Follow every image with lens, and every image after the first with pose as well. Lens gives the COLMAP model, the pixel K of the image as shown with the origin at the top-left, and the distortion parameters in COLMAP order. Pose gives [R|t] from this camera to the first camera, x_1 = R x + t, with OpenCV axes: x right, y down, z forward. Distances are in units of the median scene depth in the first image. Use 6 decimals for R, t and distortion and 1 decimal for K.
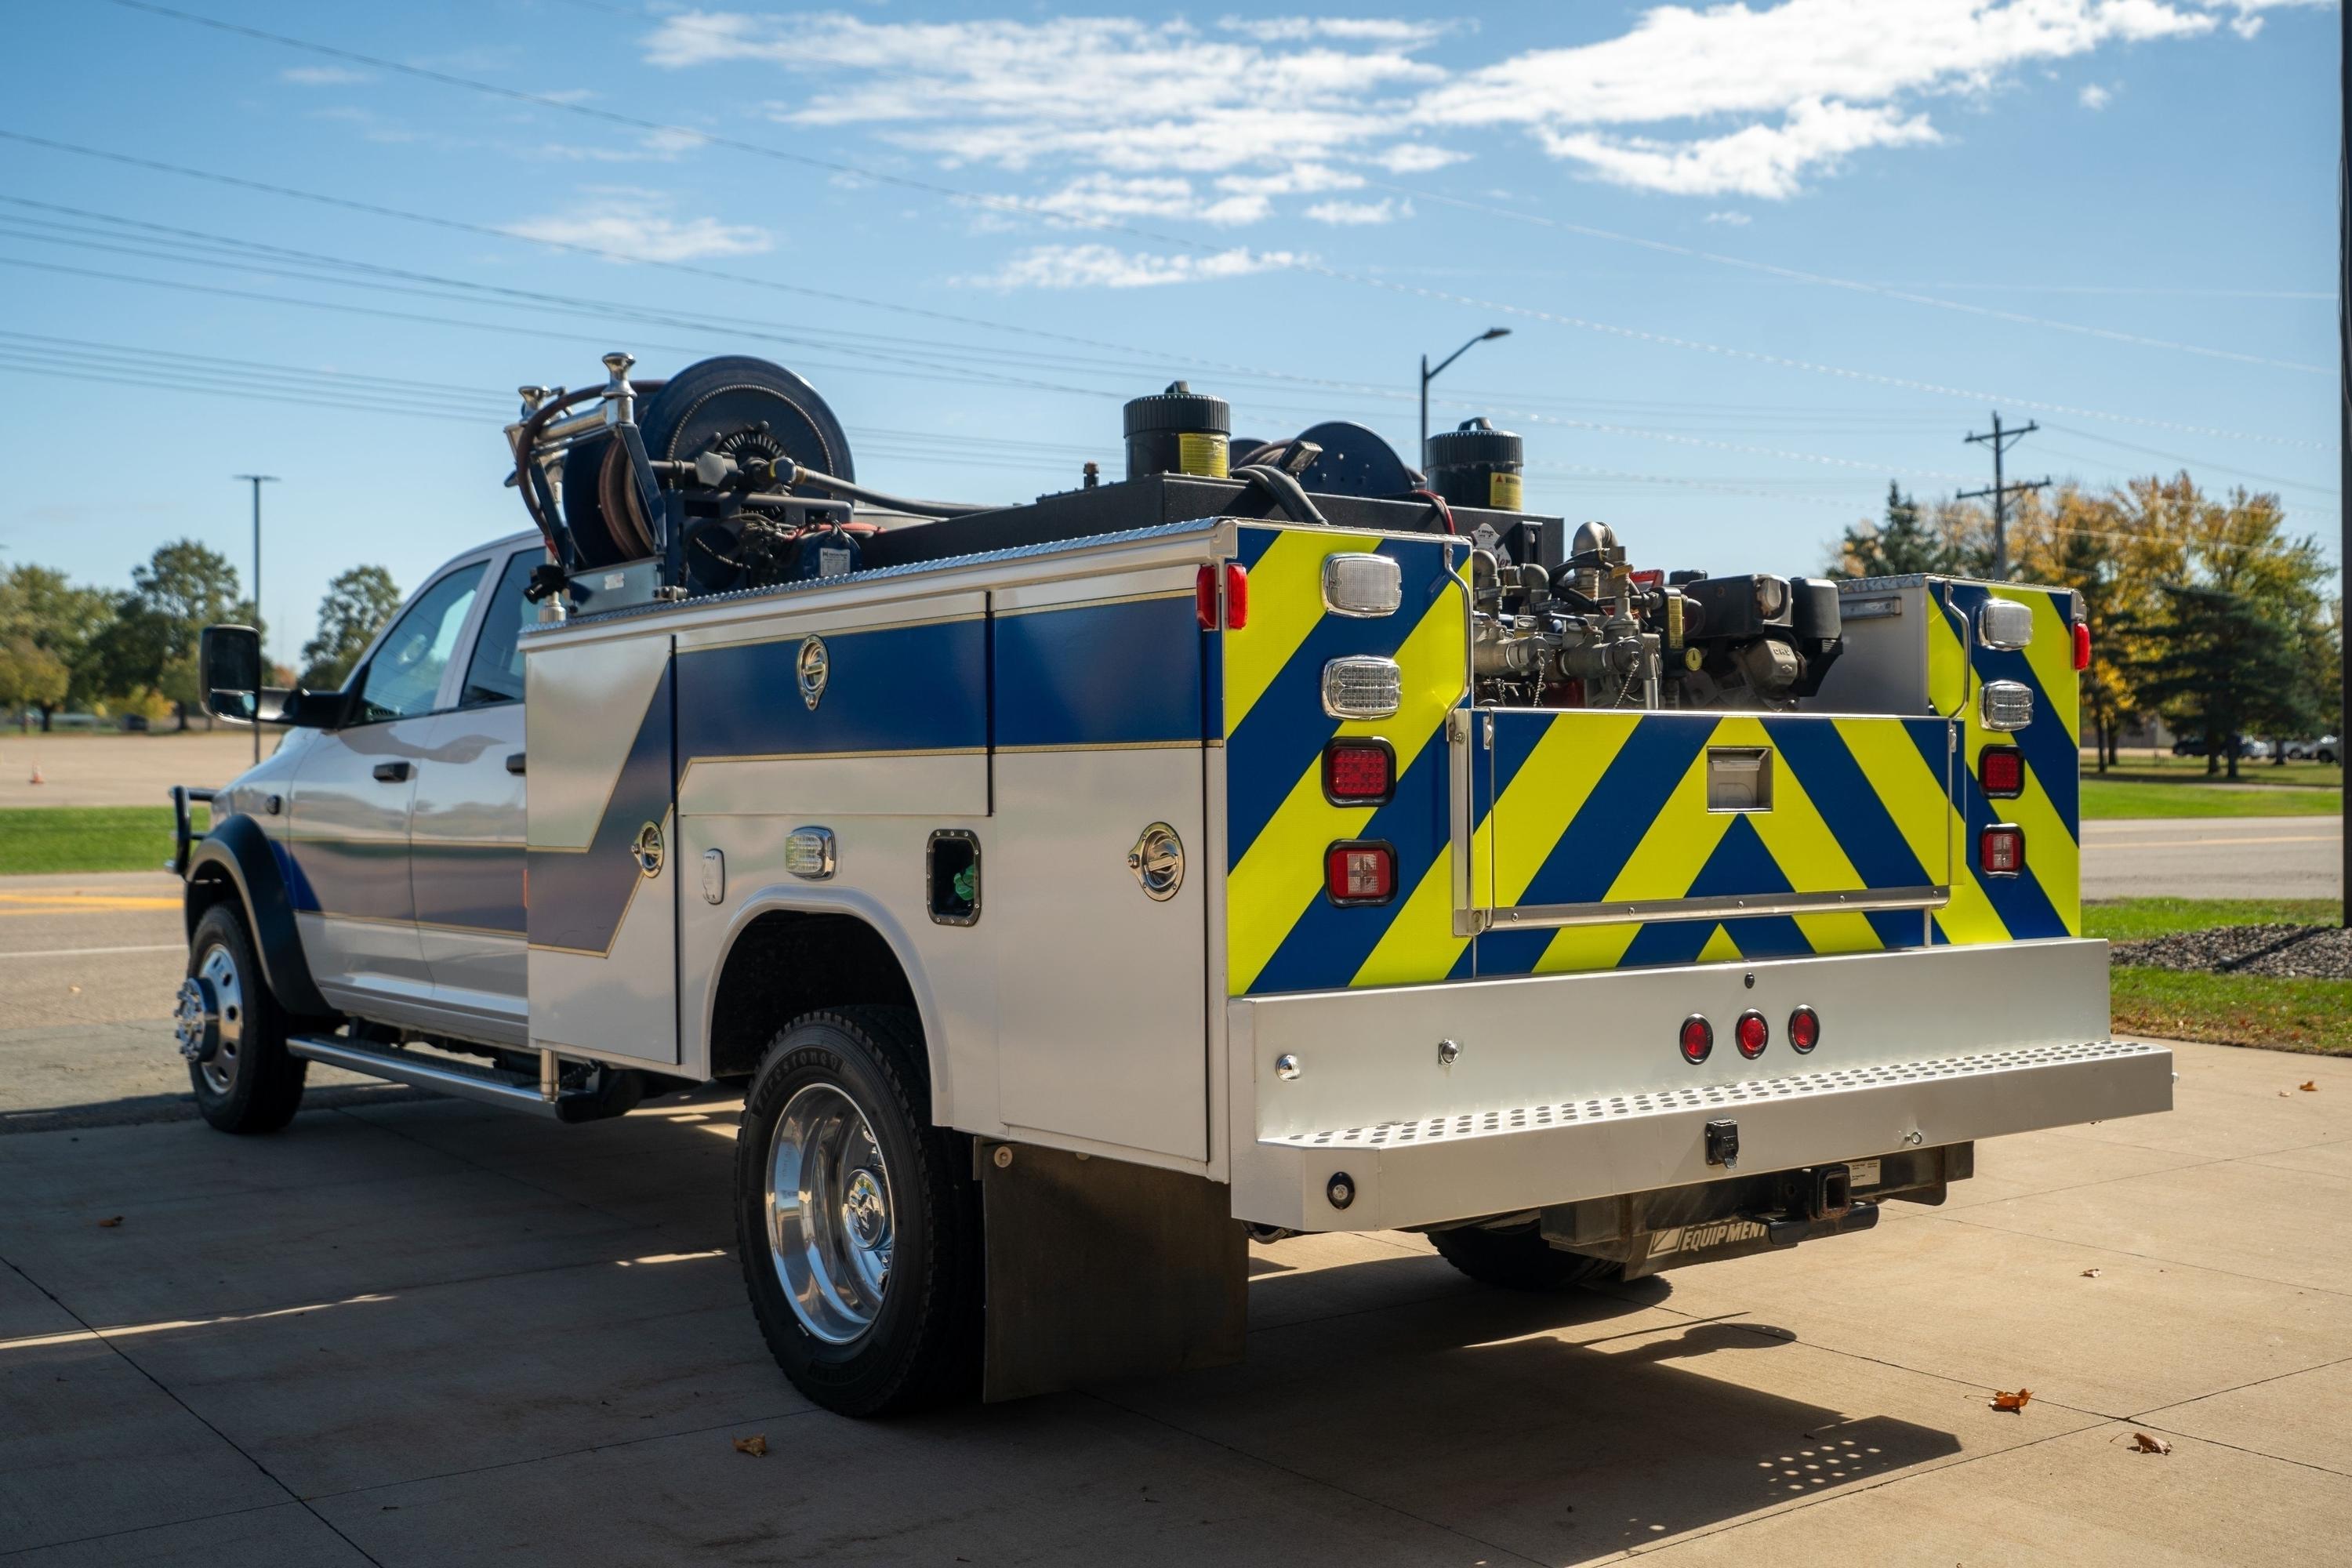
lens RADIAL K [[2411.1, 0, 1176.0], [0, 2411.1, 784.0], [0, 0, 1]] dist [-0.015849, 0.016380]
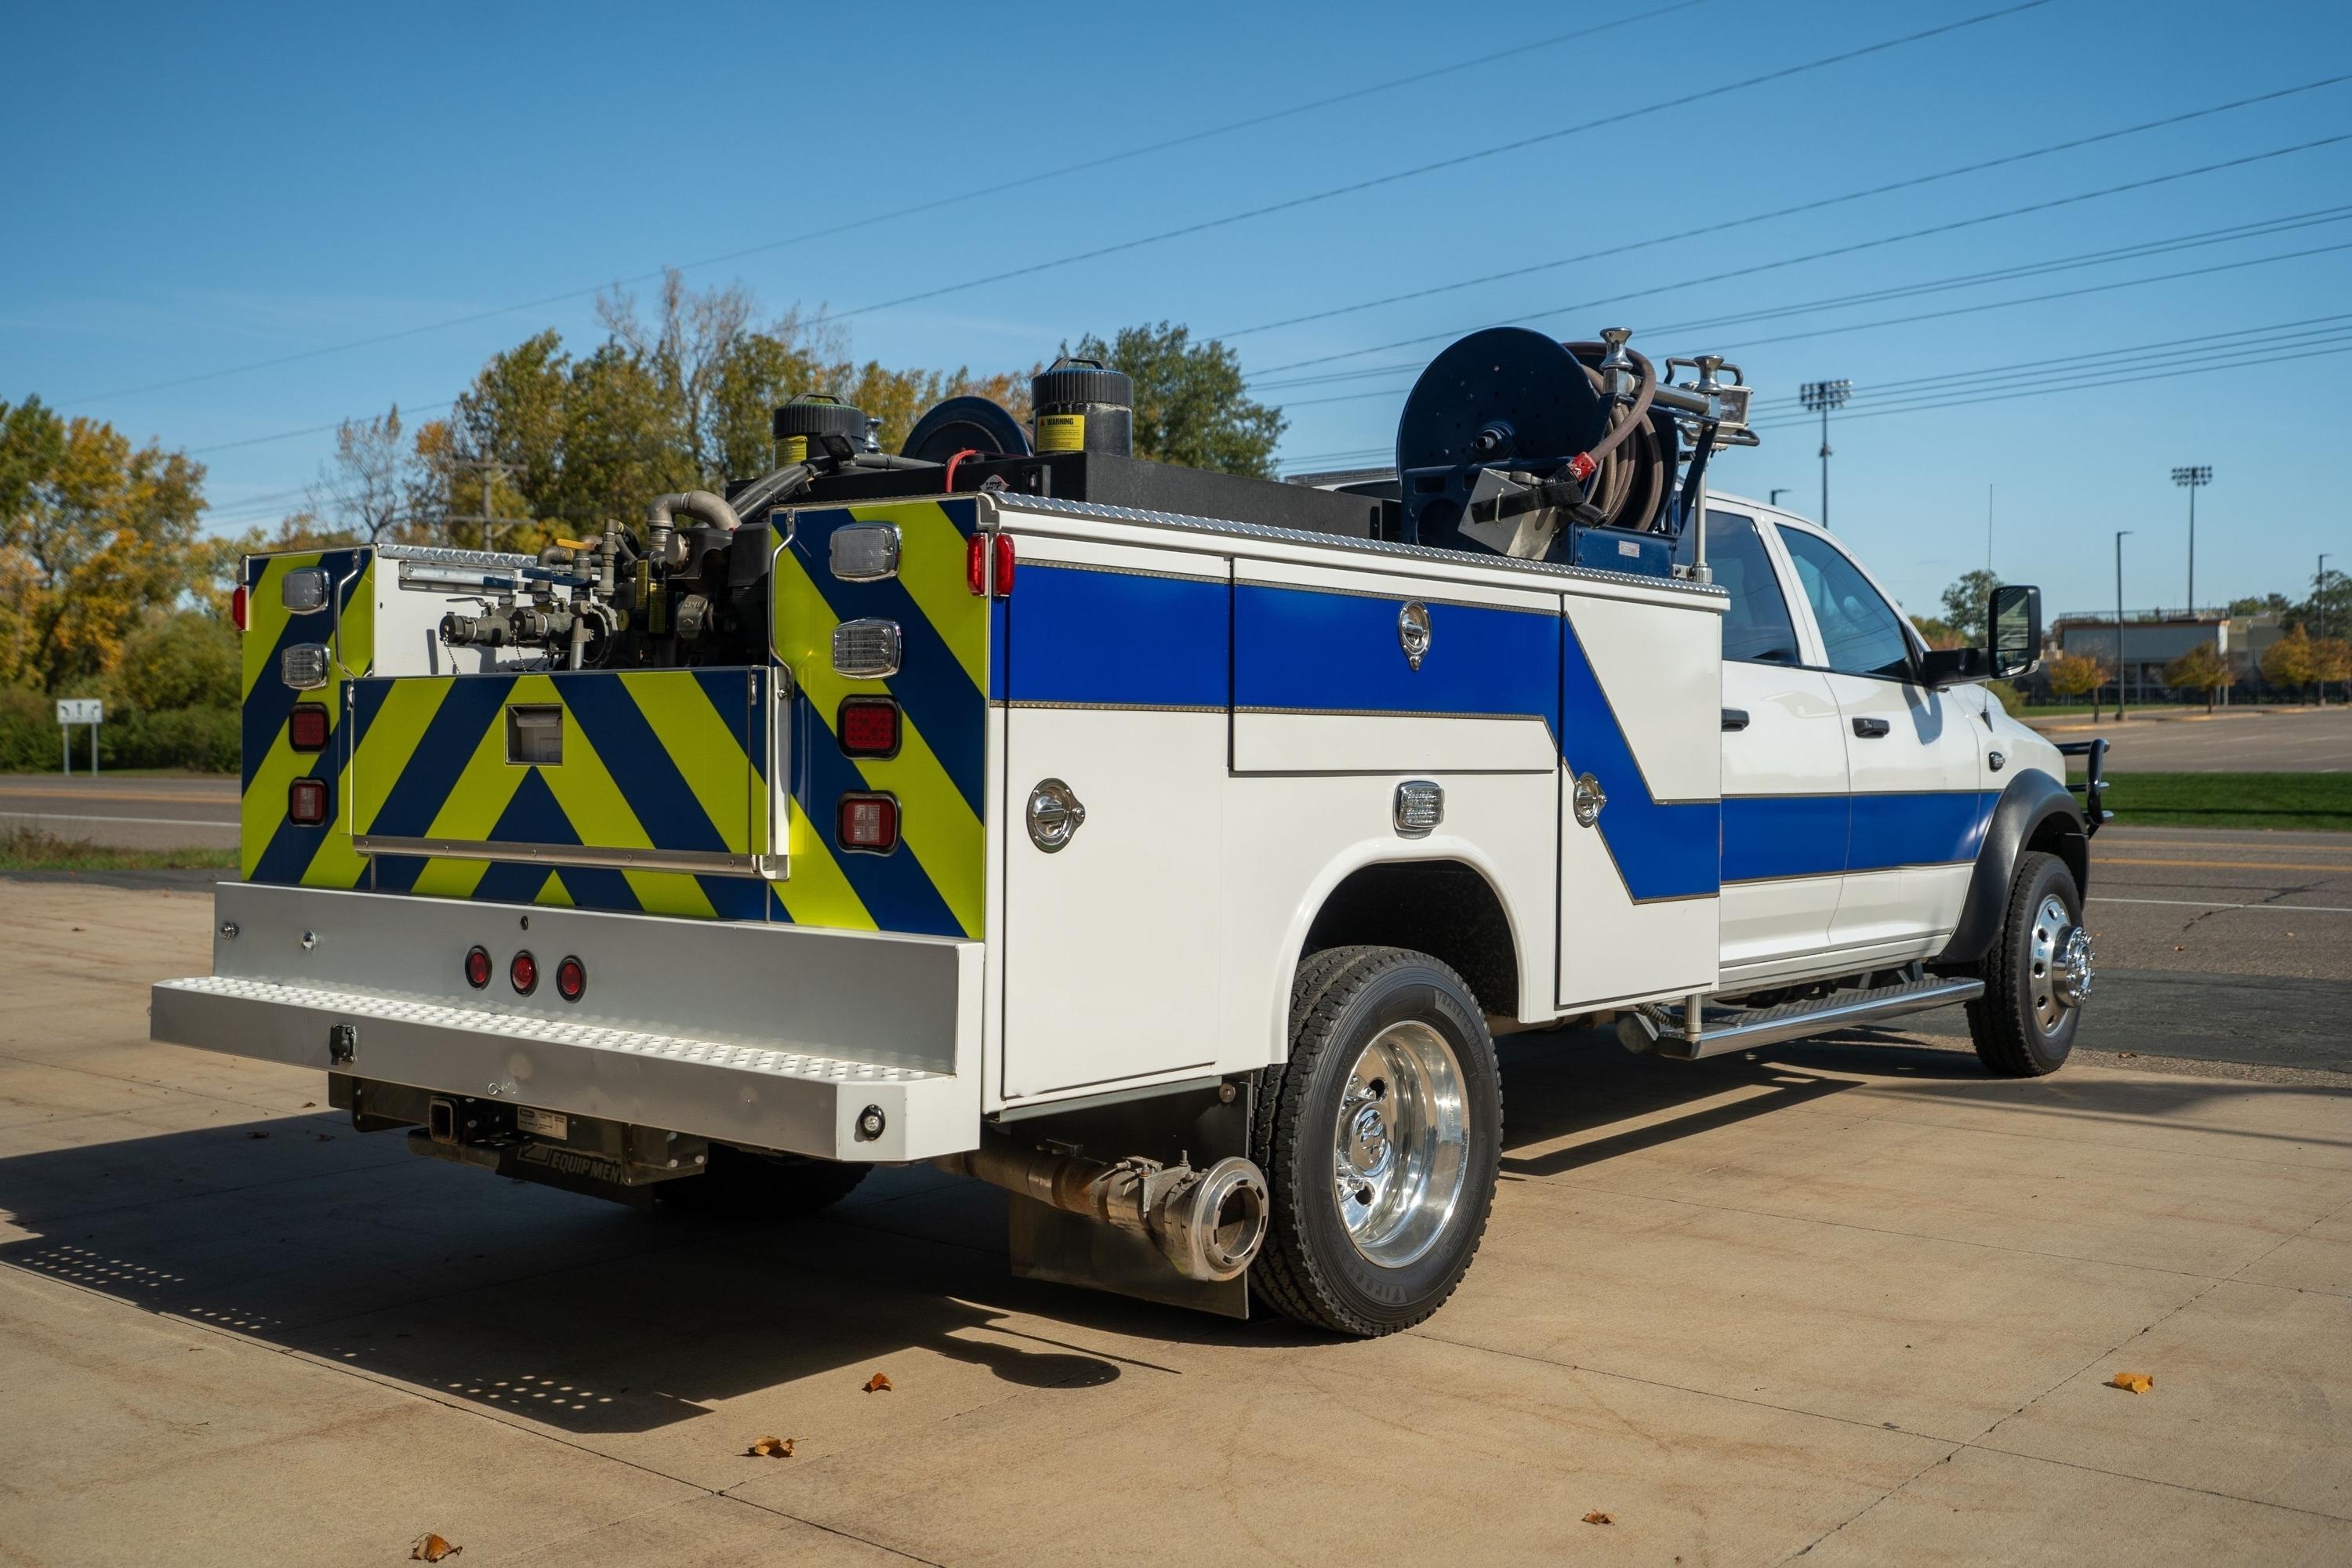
lens RADIAL K [[2333.8, 0, 1136.9], [0, 2333.8, 795.9], [0, 0, 1]] dist [-0.019605, -0.002776]
pose [[0.256334, 0.026193, -0.966233, 1.293944], [-0.007715, 0.999656, 0.025052, -0.002862], [0.966558, 0.001033, 0.256448, 0.987919]]
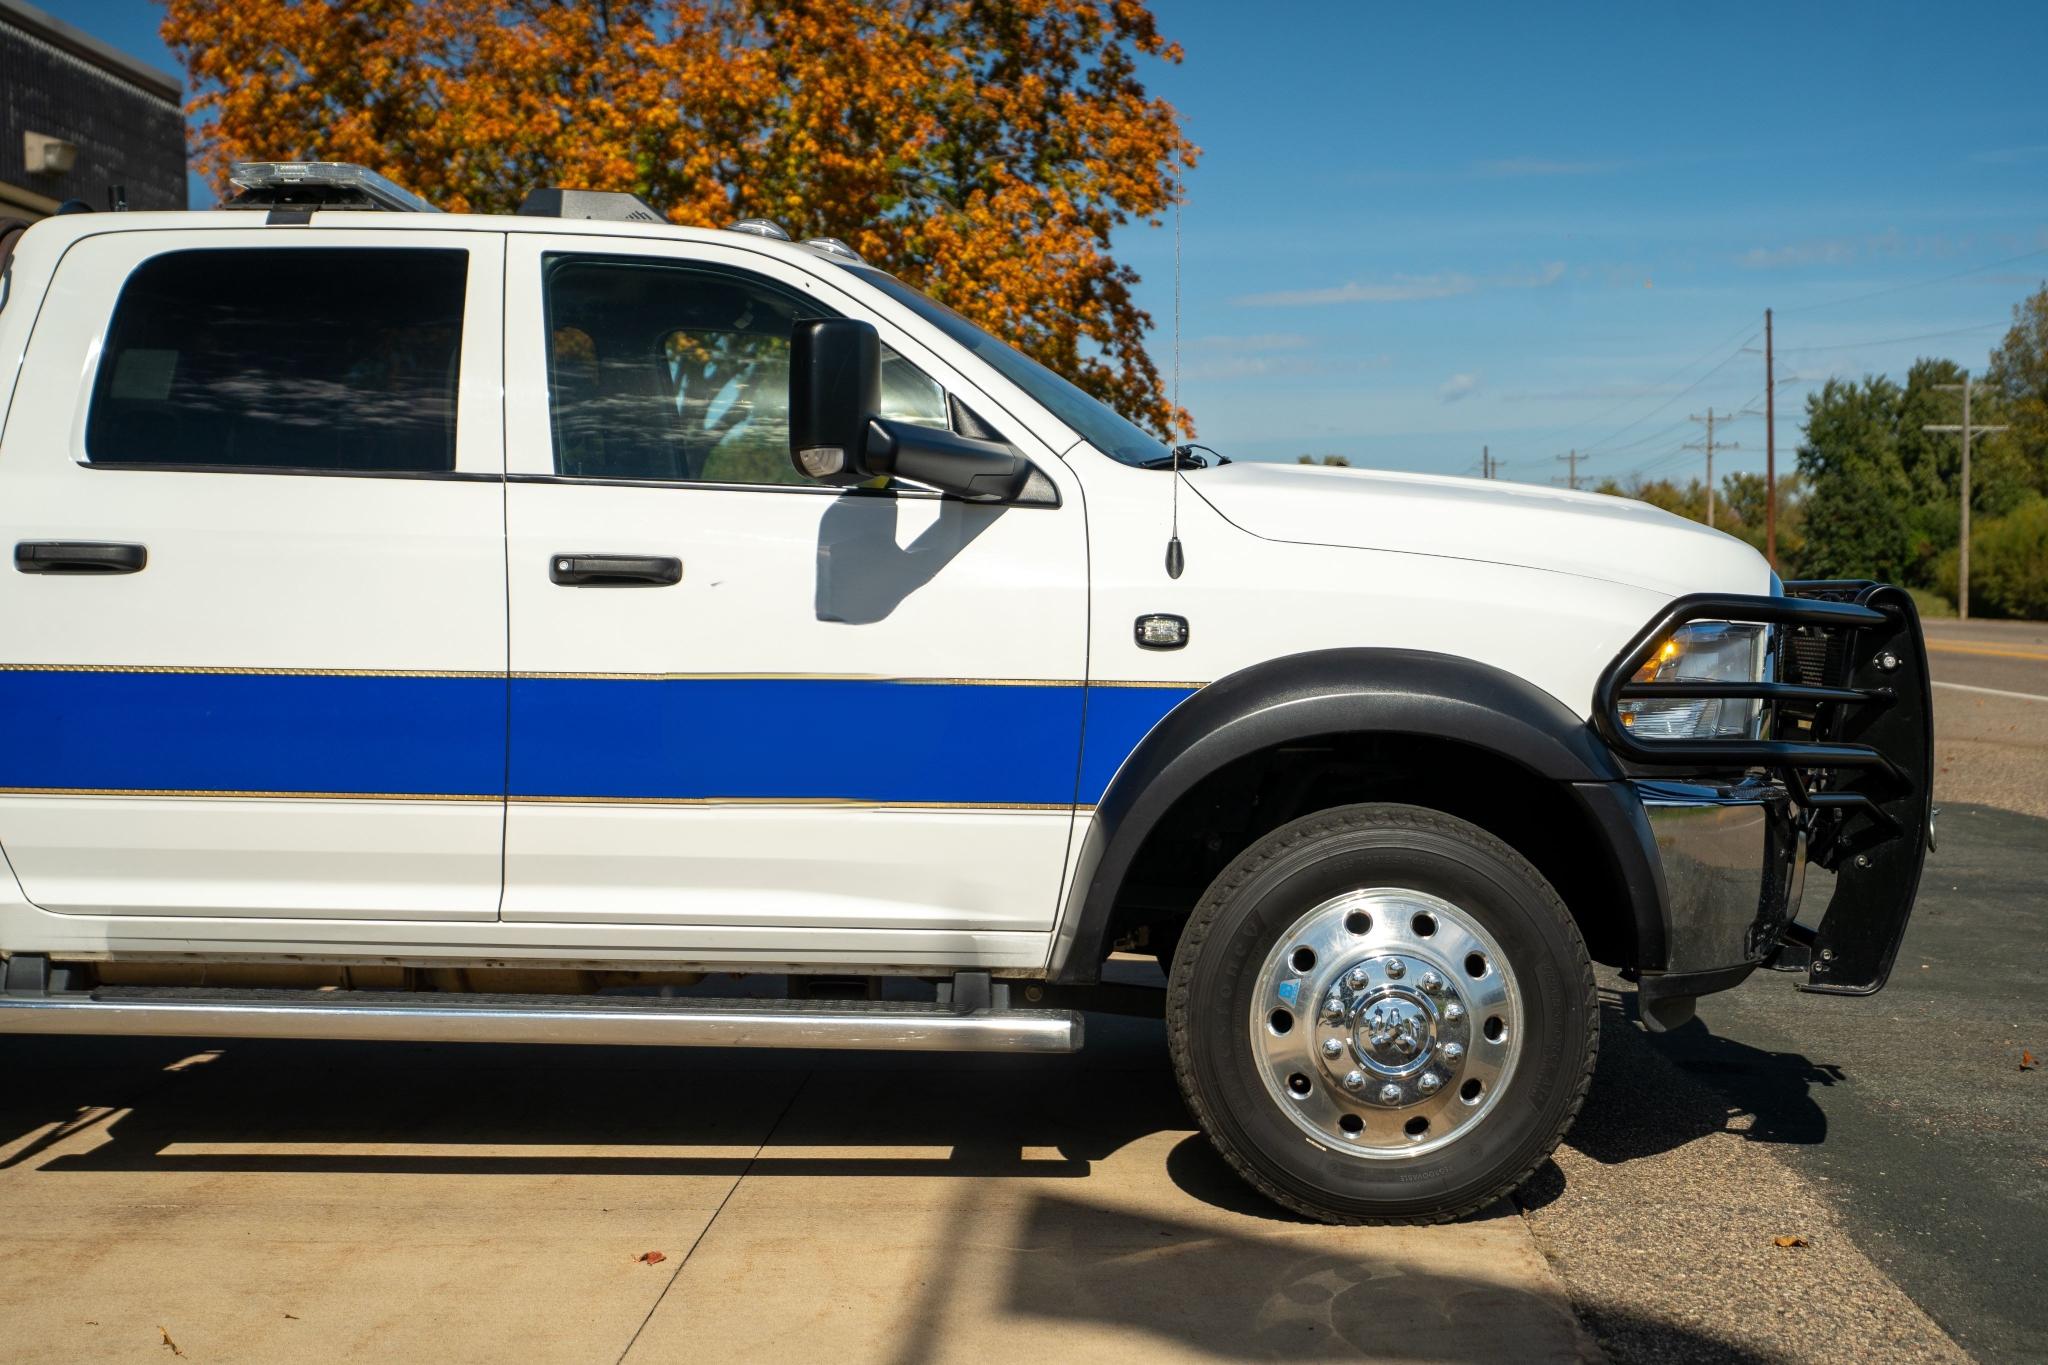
lens RADIAL K [[2779.3, 0, 1024.0], [0, 2779.3, 682.5], [0, 0, 1]] dist [0.031159, 0.091840]
pose [[-0.615195, 0.029370, -0.787828, 0.396097], [-0.009085, 0.998975, 0.044336, -0.029083], [0.788323, 0.034432, -0.614297, 3.648436]]
